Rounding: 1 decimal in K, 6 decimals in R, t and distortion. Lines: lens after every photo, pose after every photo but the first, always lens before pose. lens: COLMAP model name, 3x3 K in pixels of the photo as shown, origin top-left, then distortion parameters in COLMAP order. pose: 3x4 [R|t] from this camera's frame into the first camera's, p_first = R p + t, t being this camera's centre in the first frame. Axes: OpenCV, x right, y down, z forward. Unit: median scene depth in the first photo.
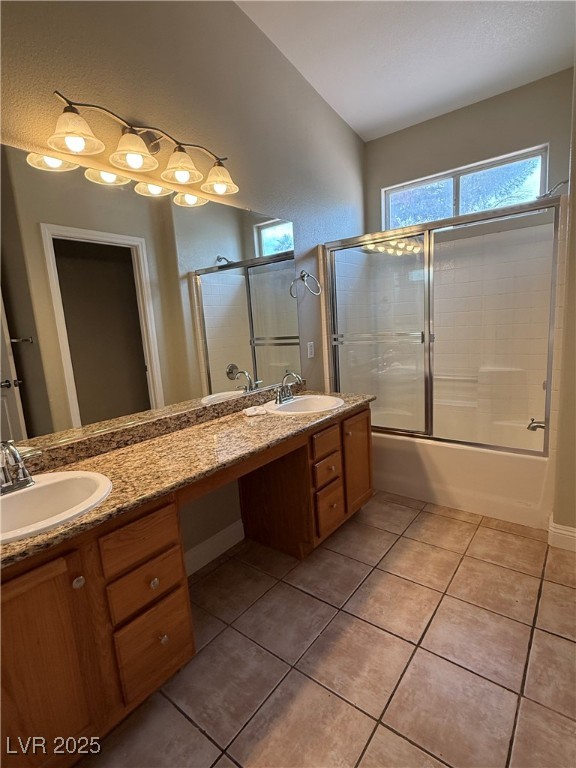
lens RADIAL K [[382.3, 0, 287.3], [0, 382.3, 381.4], [0, 0, 1]] dist [0.011474, 0.000758]
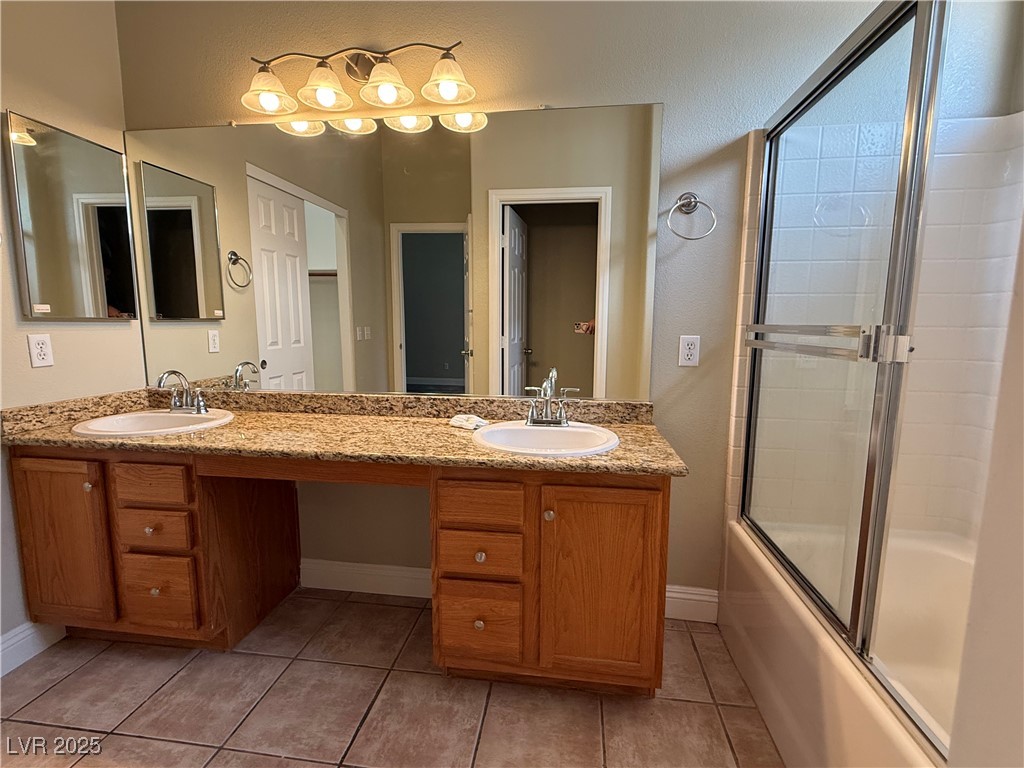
lens RADIAL K [[469.1, 0, 512.3], [0, 469.1, 383.7], [0, 0, 1]] dist [-0.001382, -0.000155]
pose [[0.508416, 0.174617, -0.843221, 0.698358], [-0.172767, 0.979998, 0.098772, -0.089058], [0.843602, 0.095463, 0.528415, 0.704304]]
